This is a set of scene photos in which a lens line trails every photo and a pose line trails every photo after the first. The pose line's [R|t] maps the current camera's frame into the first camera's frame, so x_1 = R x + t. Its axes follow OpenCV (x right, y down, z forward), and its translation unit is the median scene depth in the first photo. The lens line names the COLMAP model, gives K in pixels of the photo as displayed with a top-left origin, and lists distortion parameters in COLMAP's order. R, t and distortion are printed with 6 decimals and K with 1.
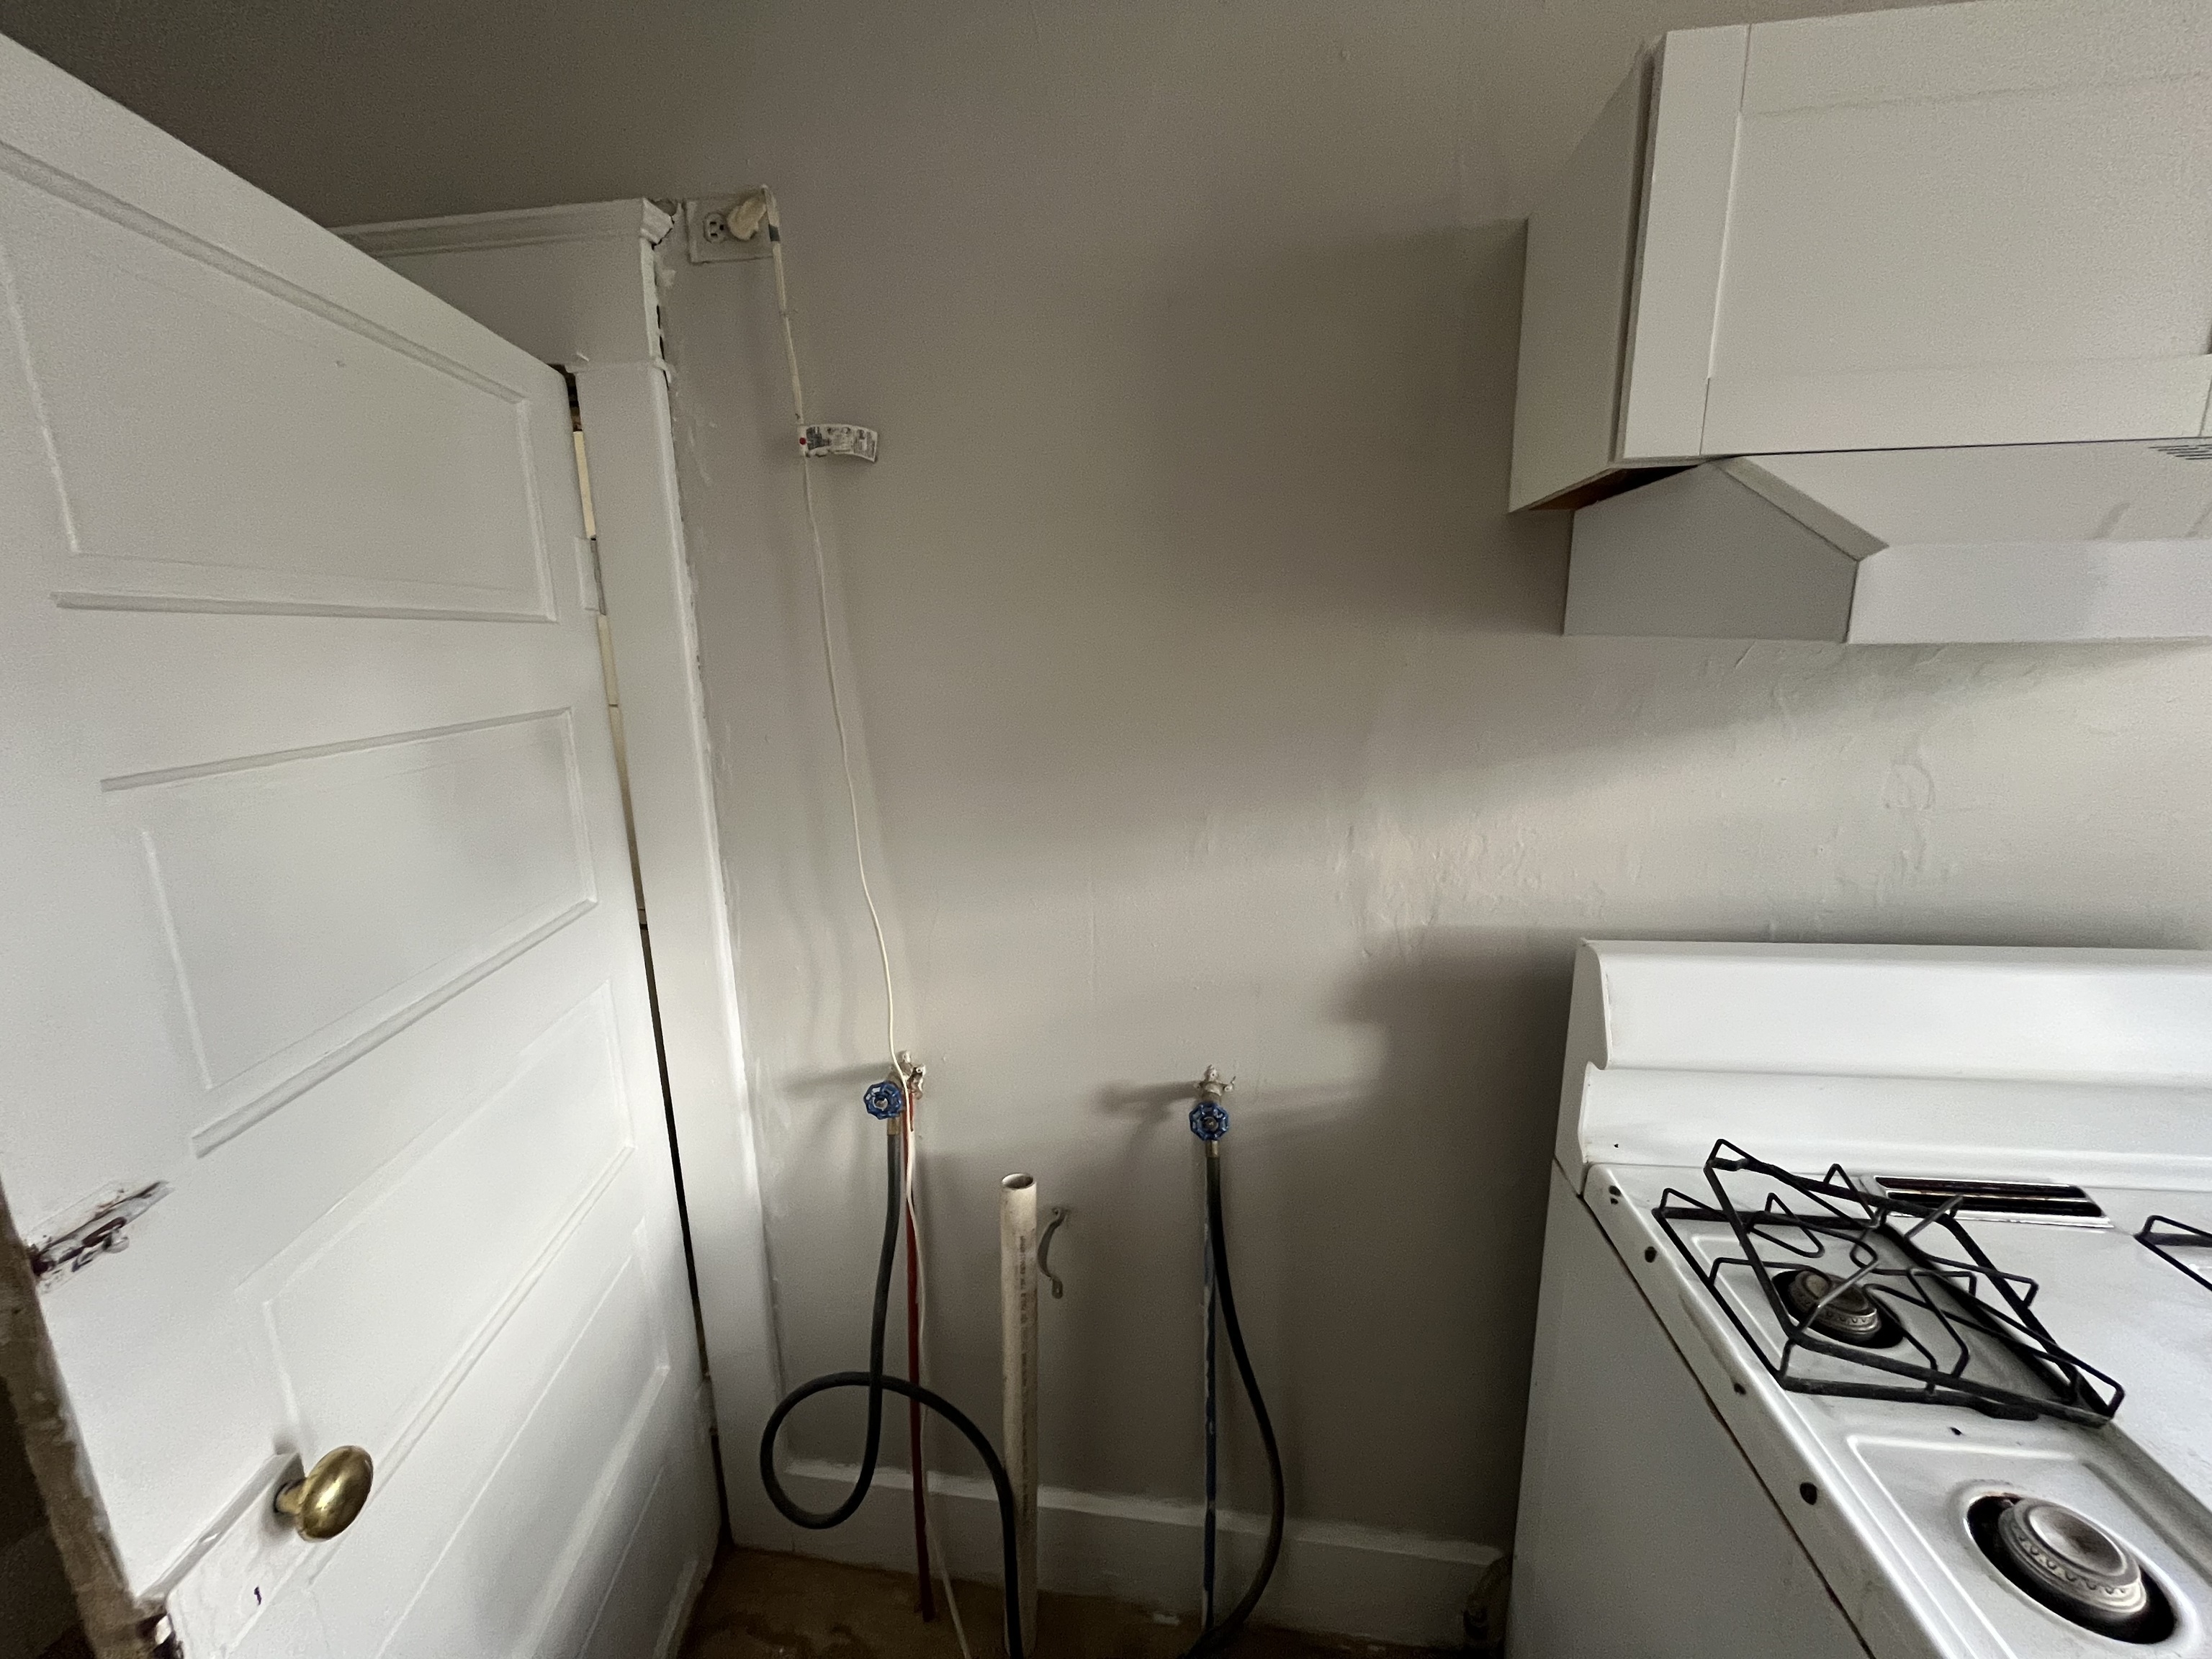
lens RADIAL K [[890.5, 0, 1105.9], [0, 890.5, 822.6], [0, 0, 1]] dist [-0.002529, -0.000233]
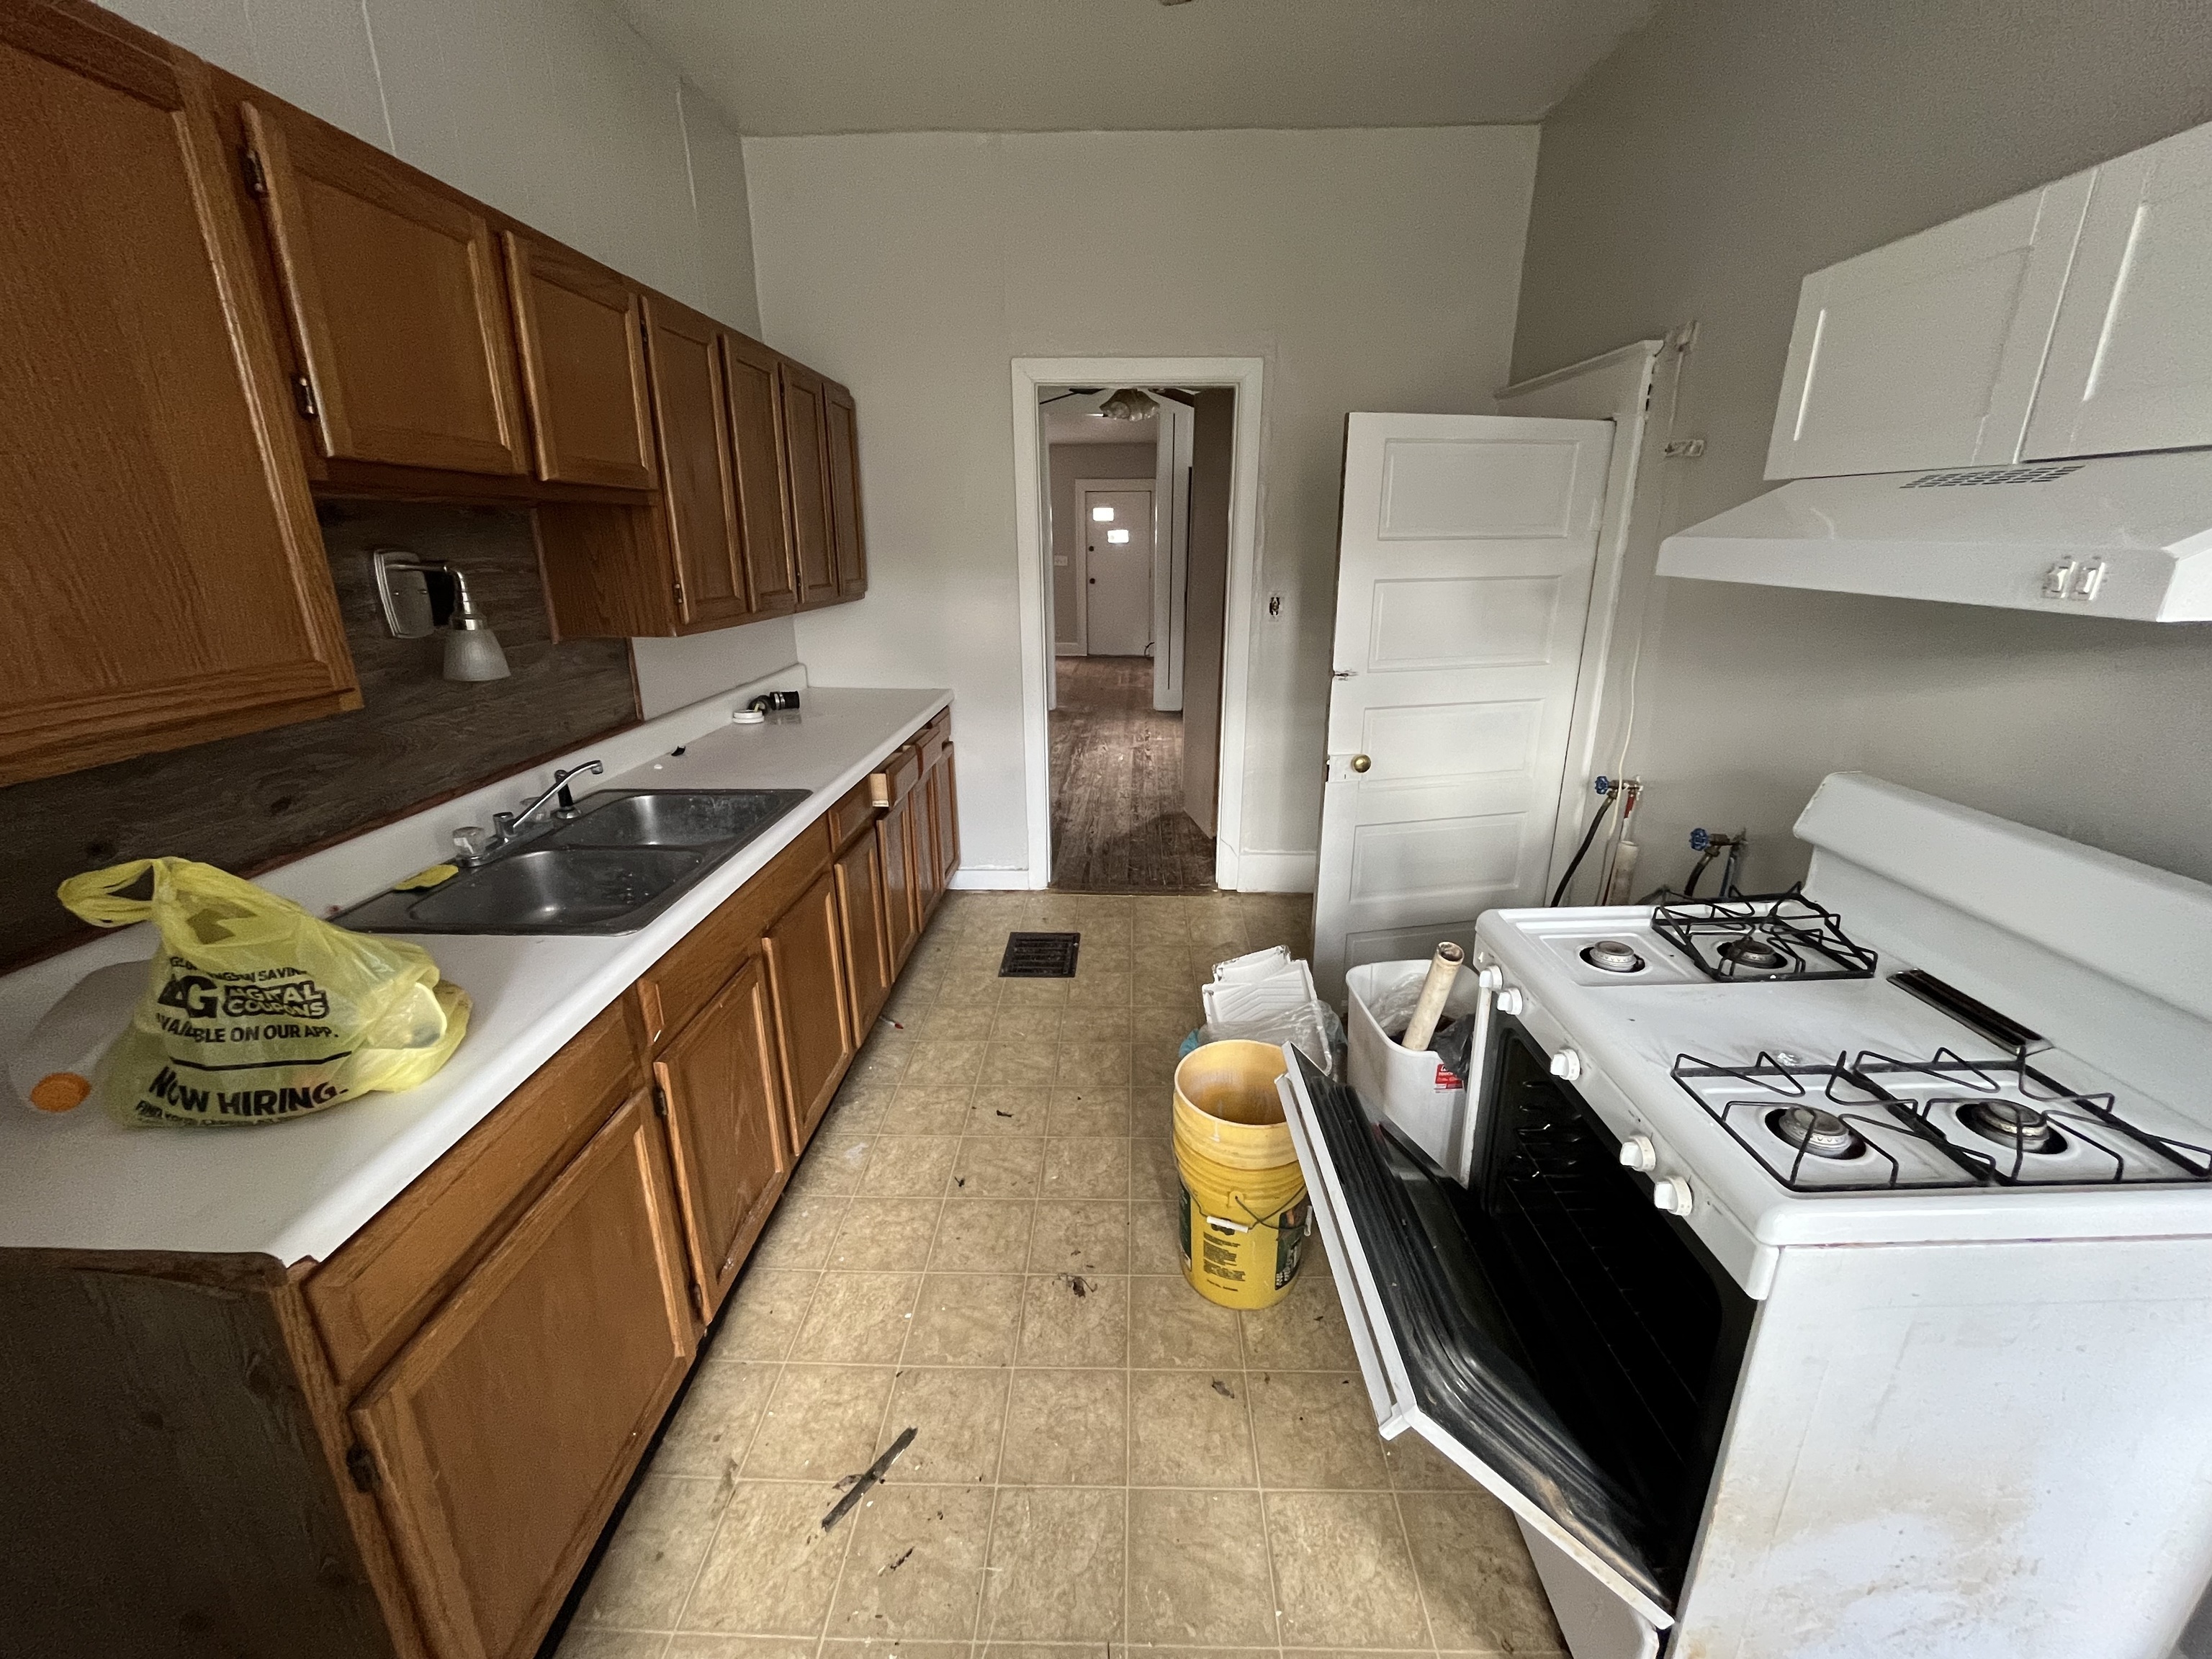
lens RADIAL K [[890.5, 0, 1105.9], [0, 890.5, 822.6], [0, 0, 1]] dist [-0.002529, -0.000233]
pose [[0.112763, 0.325311, -0.938860, 1.664856], [-0.205205, 0.932141, 0.298336, 0.021504], [0.972201, 0.159018, 0.171867, -0.449003]]
